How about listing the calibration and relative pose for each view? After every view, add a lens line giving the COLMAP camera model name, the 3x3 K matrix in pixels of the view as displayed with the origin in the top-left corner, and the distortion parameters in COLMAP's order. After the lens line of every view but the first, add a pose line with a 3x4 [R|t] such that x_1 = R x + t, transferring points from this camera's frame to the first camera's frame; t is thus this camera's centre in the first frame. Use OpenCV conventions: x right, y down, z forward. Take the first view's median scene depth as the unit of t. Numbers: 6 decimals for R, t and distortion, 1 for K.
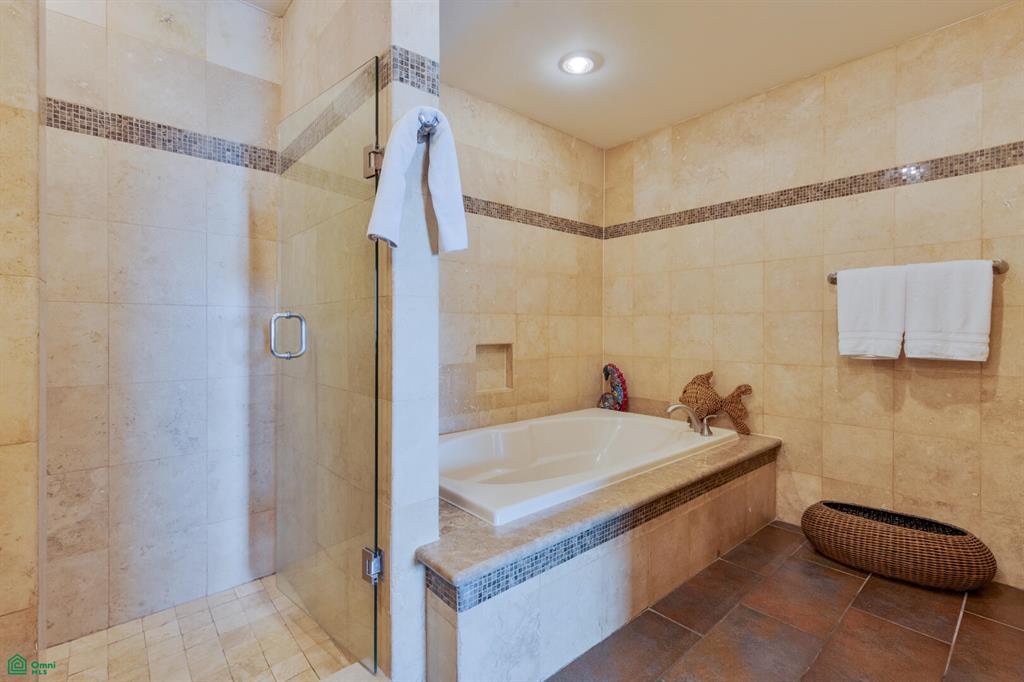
lens RADIAL K [[460.1, 0, 520.2], [0, 460.1, 331.1], [0, 0, 1]] dist [0.010396, 0.000268]
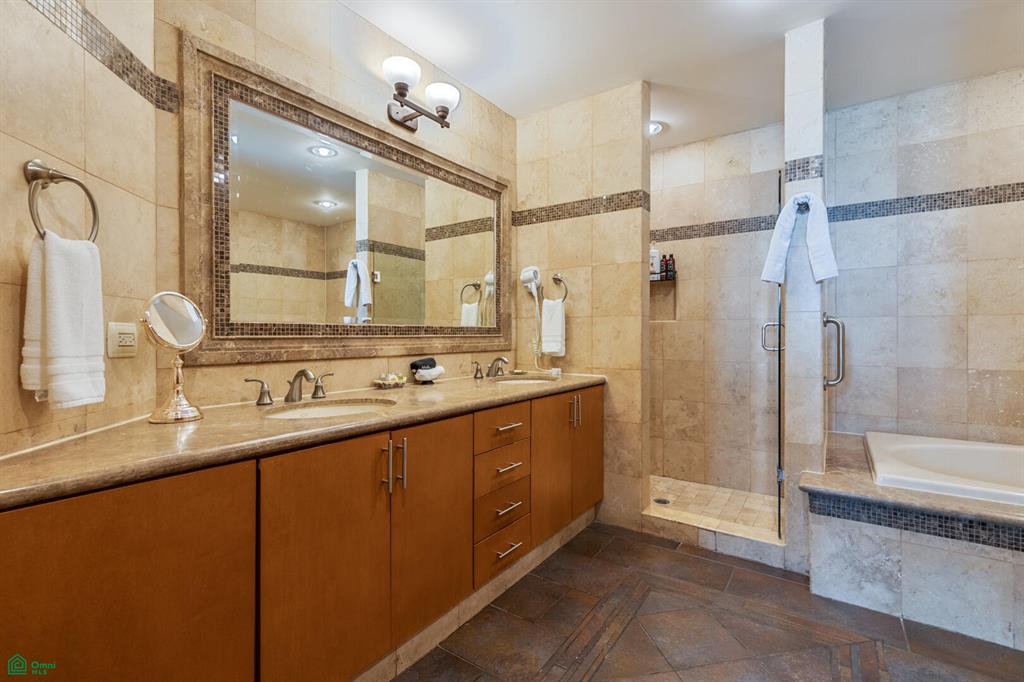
lens RADIAL K [[460.1, 0, 520.2], [0, 460.1, 331.1], [0, 0, 1]] dist [0.010396, 0.000268]
pose [[0.250668, -0.005976, -0.968055, 0.933720], [-0.004890, 0.999960, -0.007439, 0.006930], [0.968061, 0.006599, 0.250628, -0.288998]]
